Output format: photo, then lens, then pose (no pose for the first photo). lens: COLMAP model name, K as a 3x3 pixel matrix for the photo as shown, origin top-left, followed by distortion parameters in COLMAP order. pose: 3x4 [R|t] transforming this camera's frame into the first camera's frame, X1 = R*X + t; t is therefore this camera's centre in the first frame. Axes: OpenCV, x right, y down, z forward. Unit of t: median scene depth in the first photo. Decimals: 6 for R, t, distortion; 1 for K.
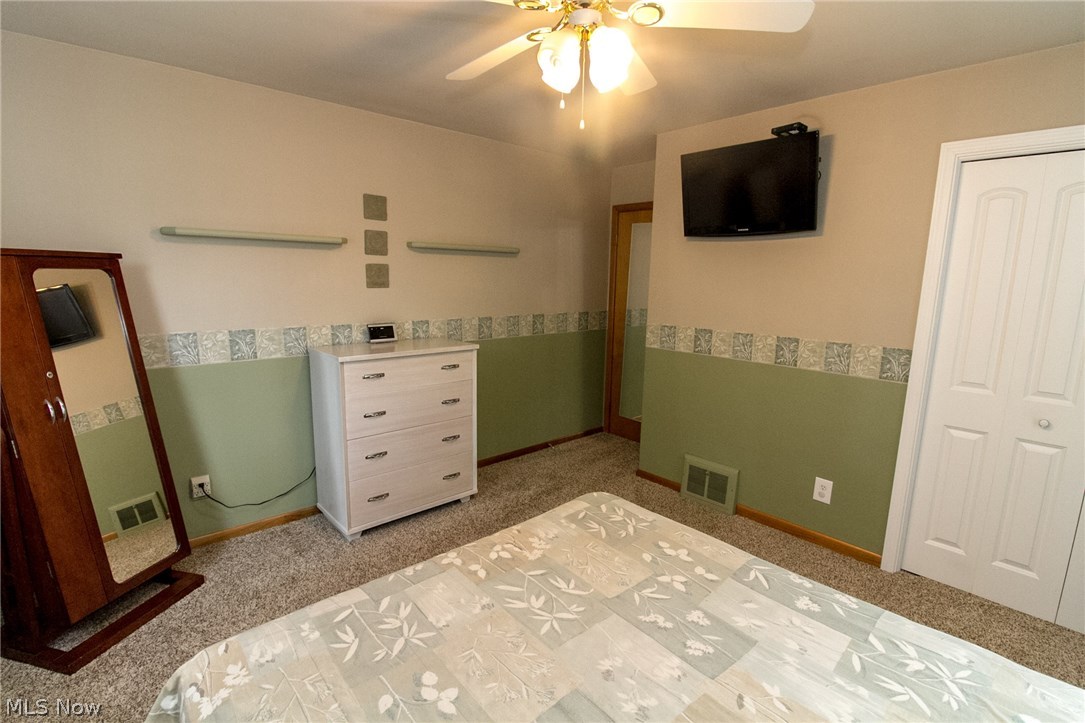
lens RADIAL K [[504.1, 0, 537.4], [0, 504.1, 361.1], [0, 0, 1]] dist [-0.001739, -0.000571]
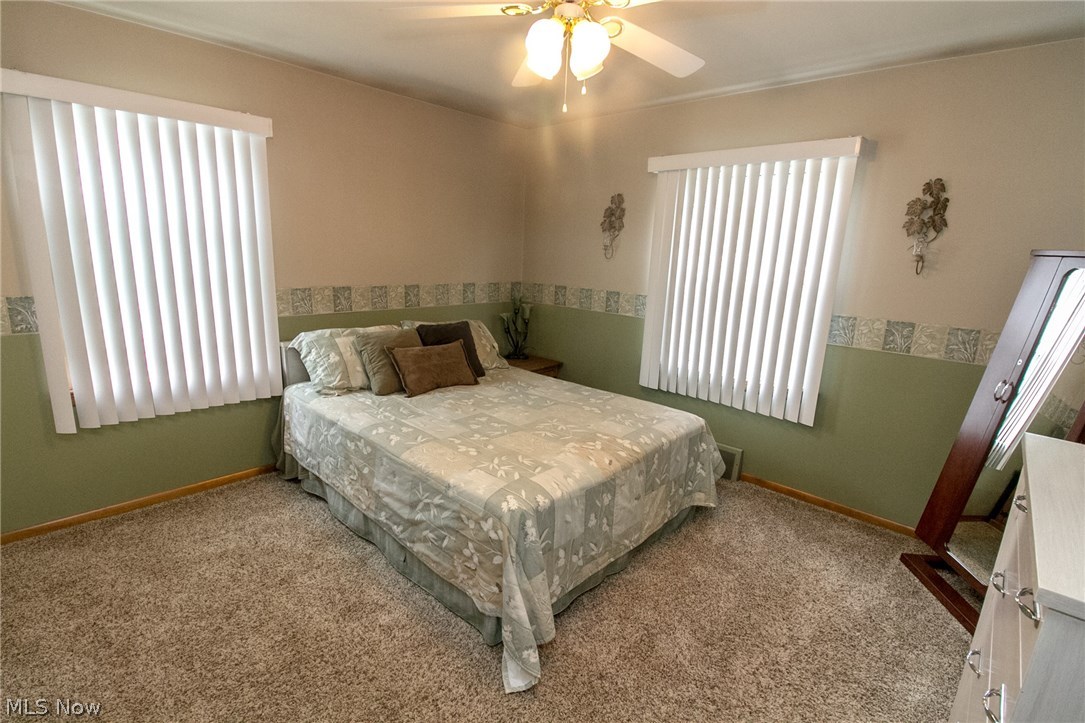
lens RADIAL K [[504.1, 0, 543.9], [0, 504.1, 362.6], [0, 0, 1]] dist [-0.001739, -0.000571]
pose [[-0.993283, -0.024104, -0.113176, 0.252282], [-0.064982, 0.925471, 0.373203, -0.377969], [0.095745, 0.378050, -0.920821, 2.371403]]
